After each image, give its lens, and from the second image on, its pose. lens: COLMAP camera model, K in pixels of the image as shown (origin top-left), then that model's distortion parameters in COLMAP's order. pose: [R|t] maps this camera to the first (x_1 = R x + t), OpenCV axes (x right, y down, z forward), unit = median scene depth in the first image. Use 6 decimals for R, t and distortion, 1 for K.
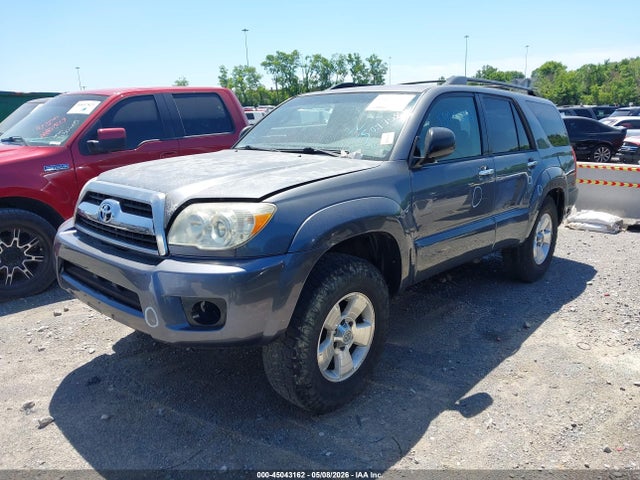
lens RADIAL K [[500.5, 0, 320.0], [0, 500.5, 240.0], [0, 0, 1]] dist [0.040402, -0.044233]
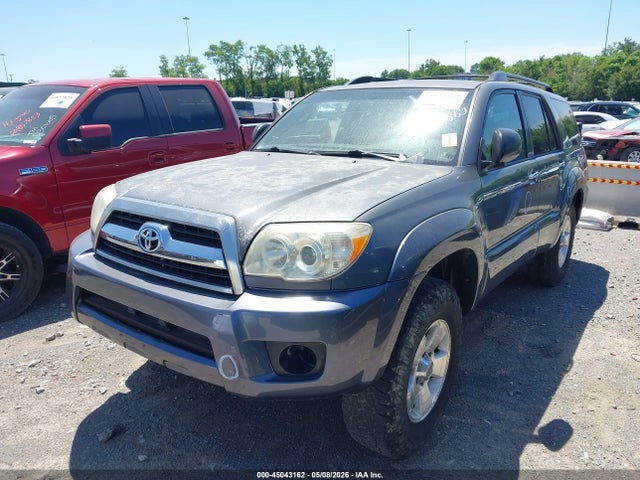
lens RADIAL K [[505.3, 0, 320.0], [0, 505.3, 240.0], [0, 0, 1]] dist [0.012245, 0.004622]
pose [[0.994540, -0.019831, 0.102450, -0.177892], [0.018510, 0.999733, 0.013830, -0.039391], [-0.102697, -0.011859, 0.994642, 0.119330]]
